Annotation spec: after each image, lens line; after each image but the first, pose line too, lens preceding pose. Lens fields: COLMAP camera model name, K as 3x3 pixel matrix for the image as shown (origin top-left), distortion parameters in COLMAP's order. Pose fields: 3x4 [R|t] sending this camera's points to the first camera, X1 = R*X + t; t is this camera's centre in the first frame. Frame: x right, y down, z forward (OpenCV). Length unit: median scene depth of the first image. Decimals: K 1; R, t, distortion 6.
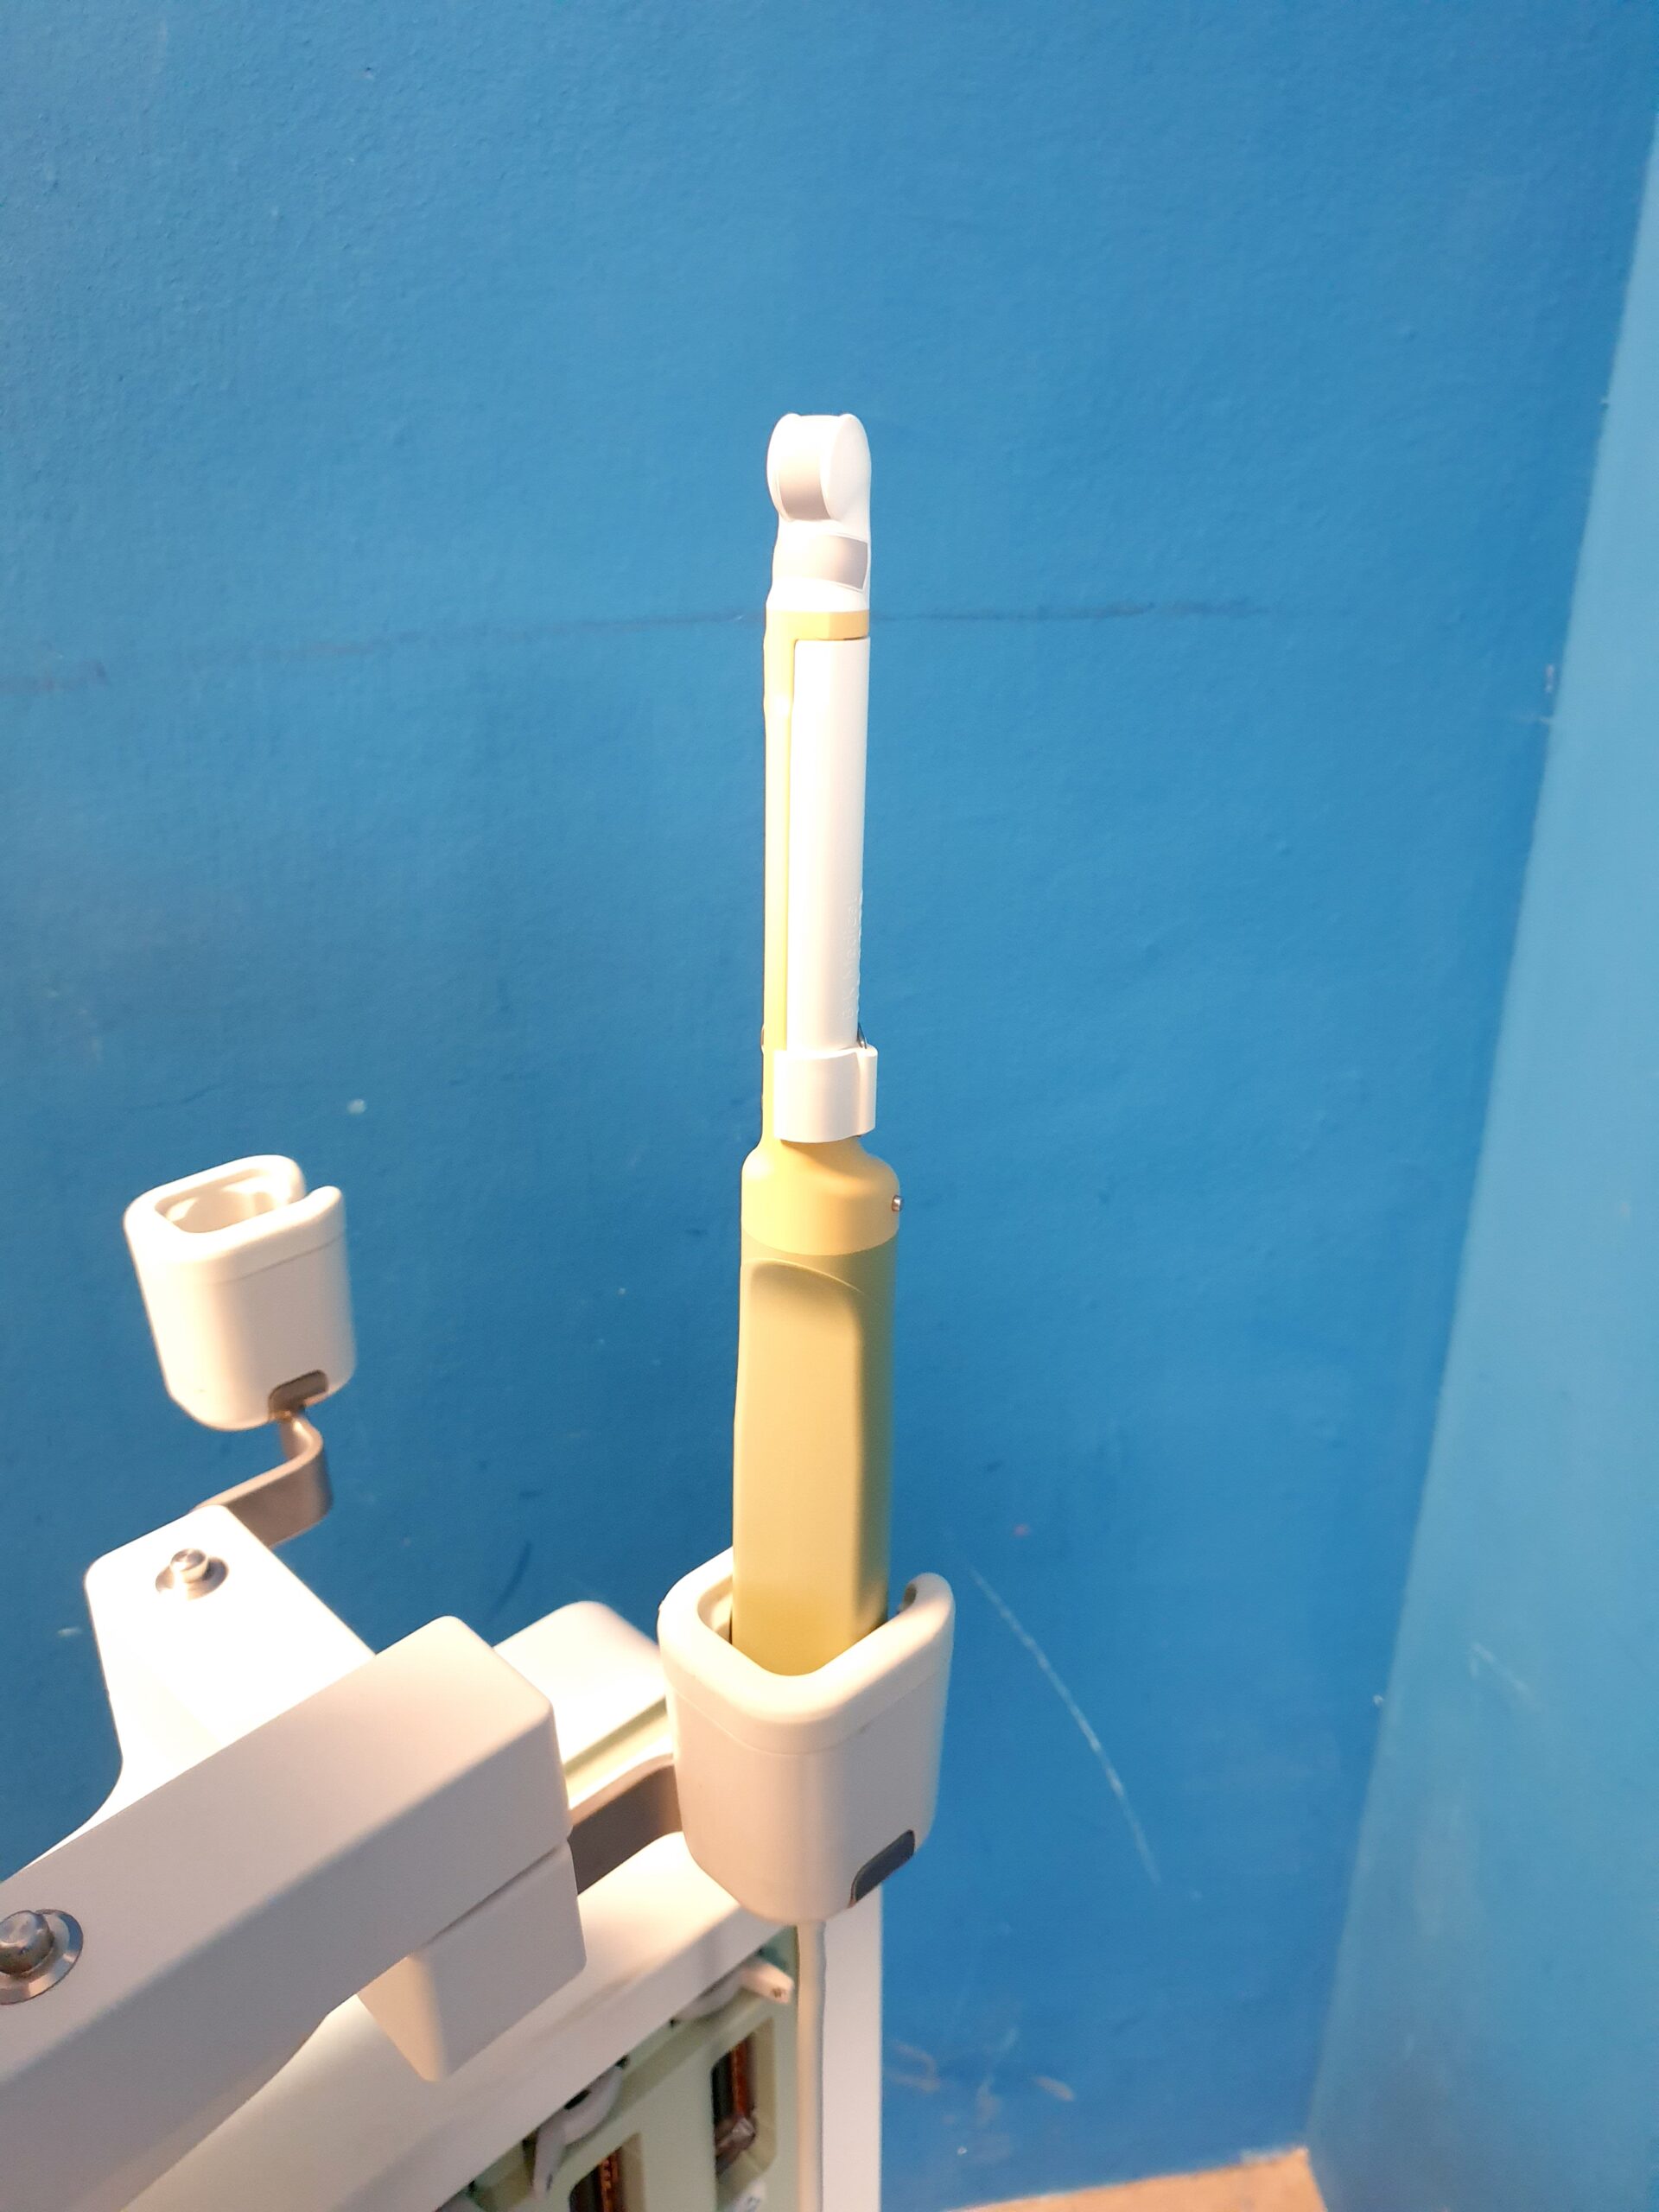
lens RADIAL K [[1767.2, 0, 860.1], [0, 1767.2, 1115.5], [0, 0, 1]] dist [-0.029812, 0.069631]
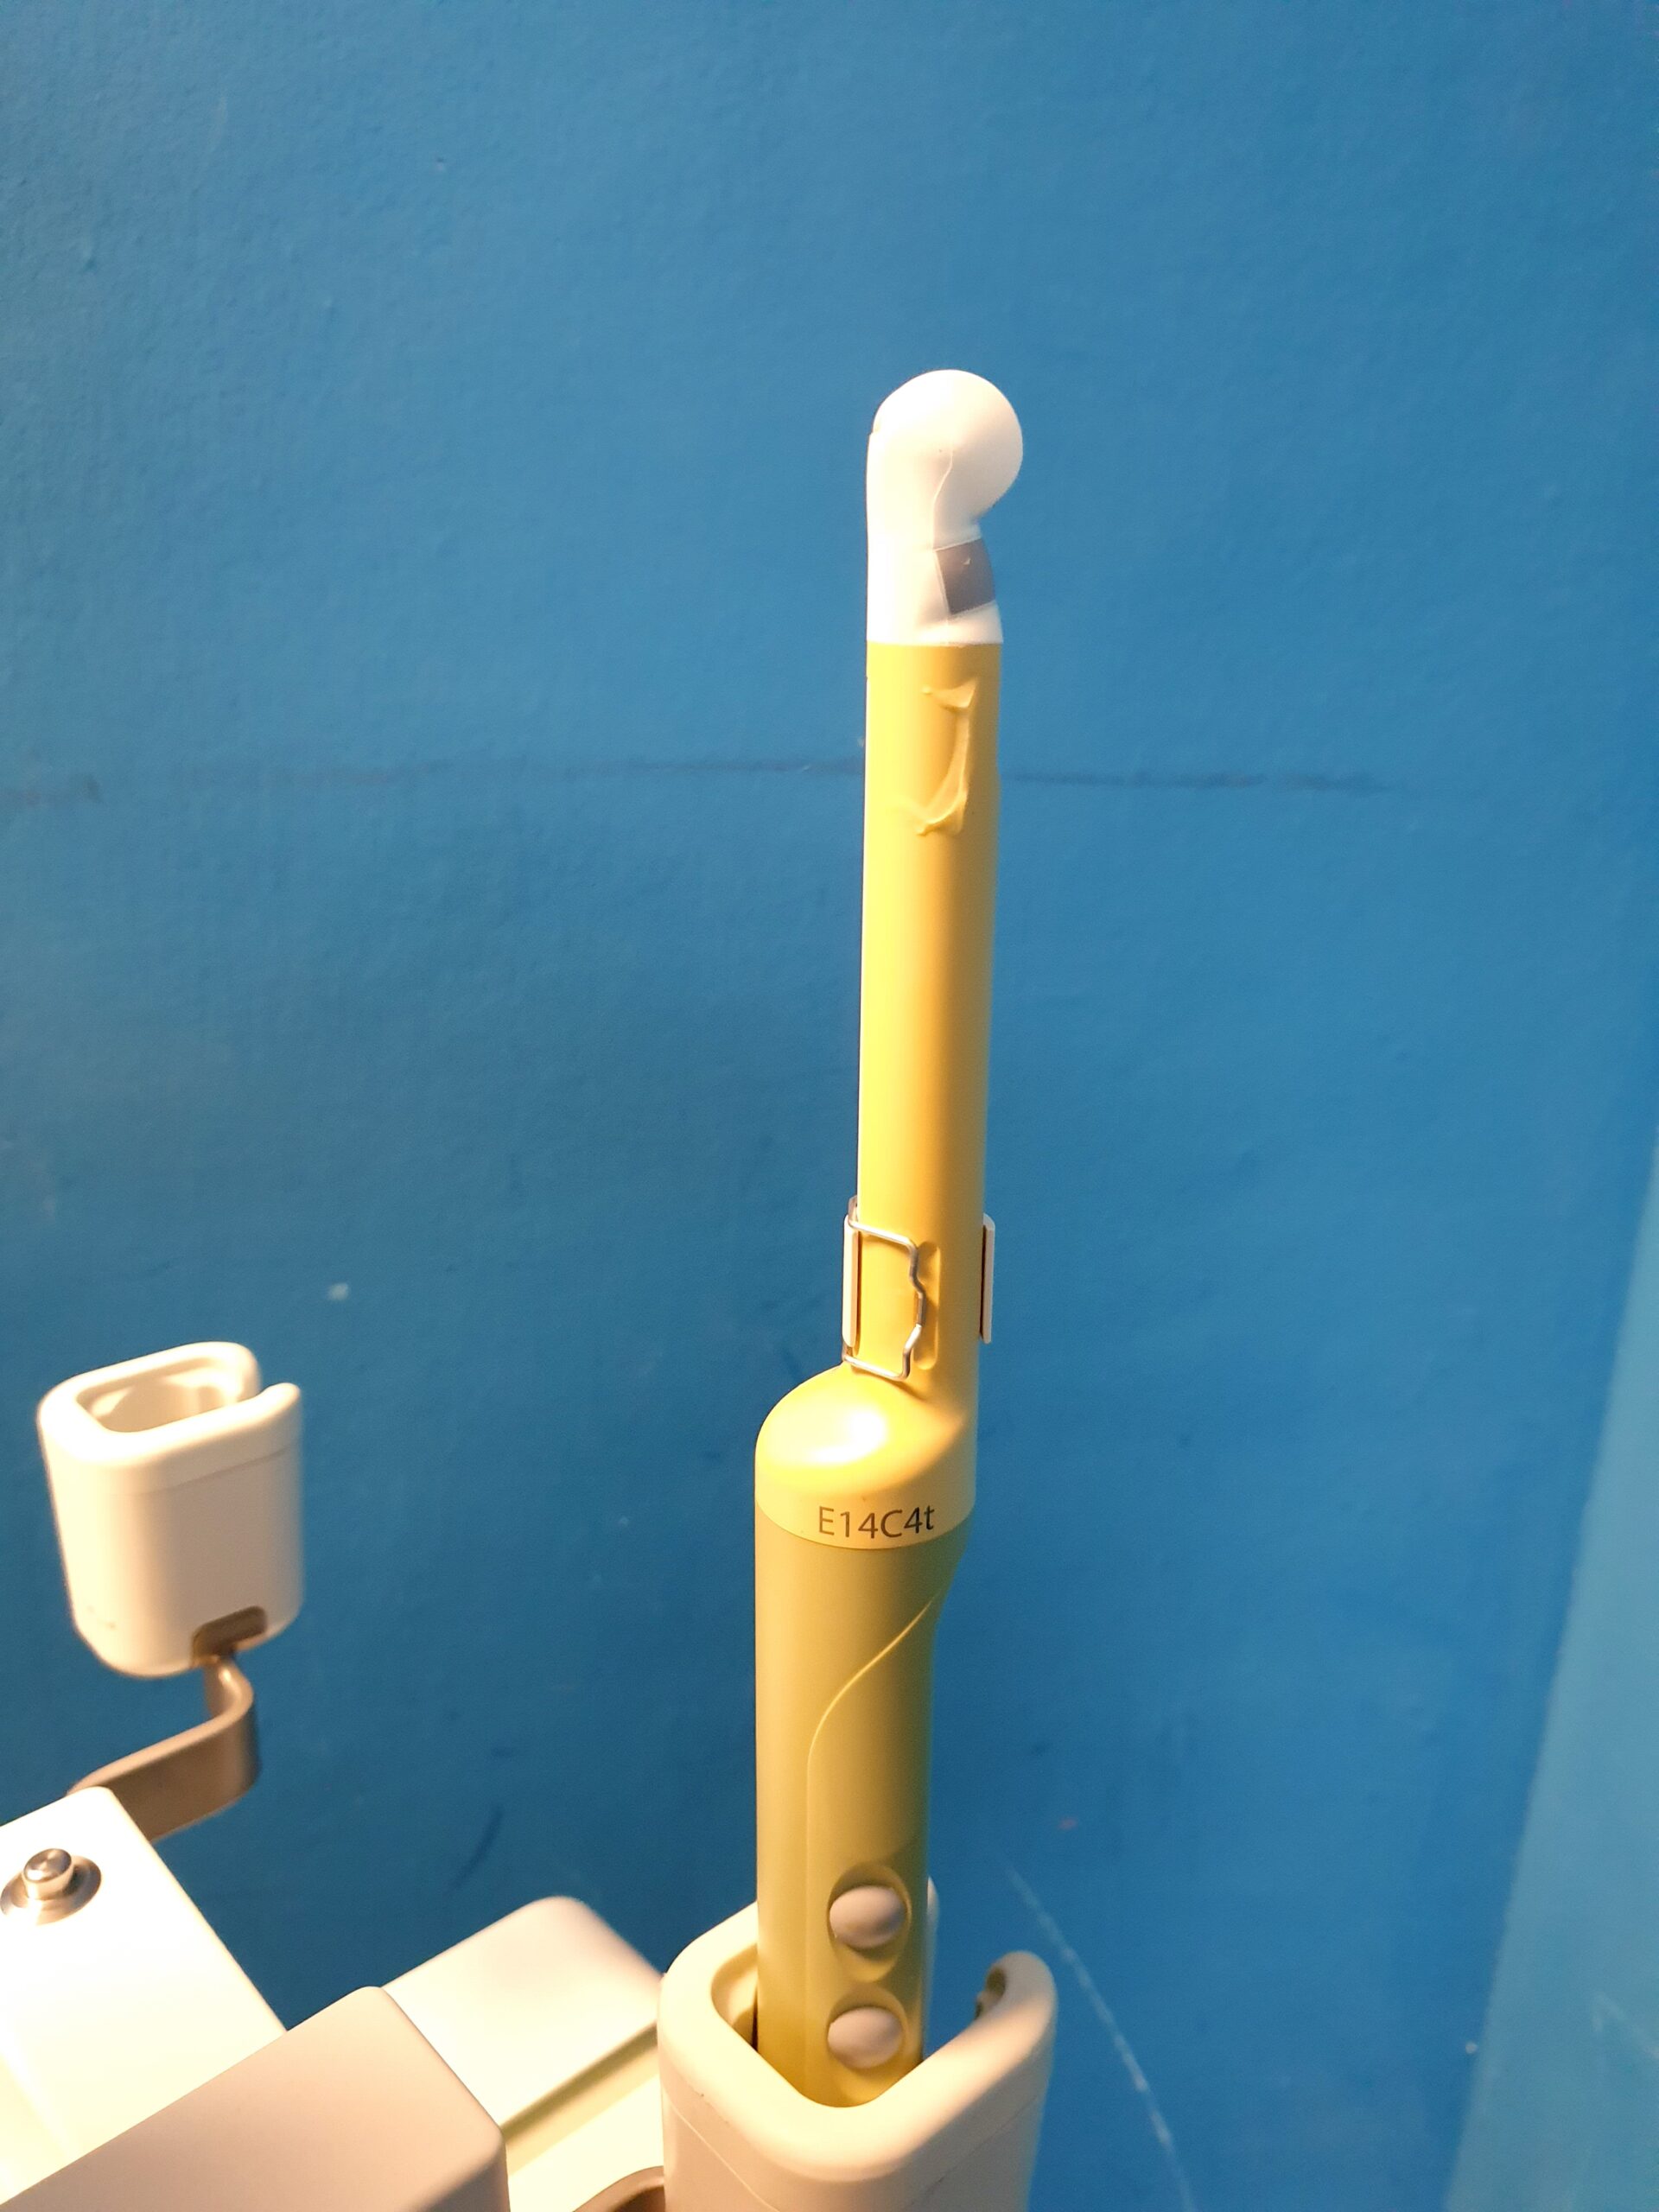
lens RADIAL K [[1767.2, 0, 839.6], [0, 1767.2, 1118.6], [0, 0, 1]] dist [-0.029812, 0.069631]
pose [[0.998606, 0.047770, -0.022453, -0.023329], [-0.050113, 0.991623, -0.119049, 0.002144], [0.016578, 0.120008, 0.992634, 0.134704]]
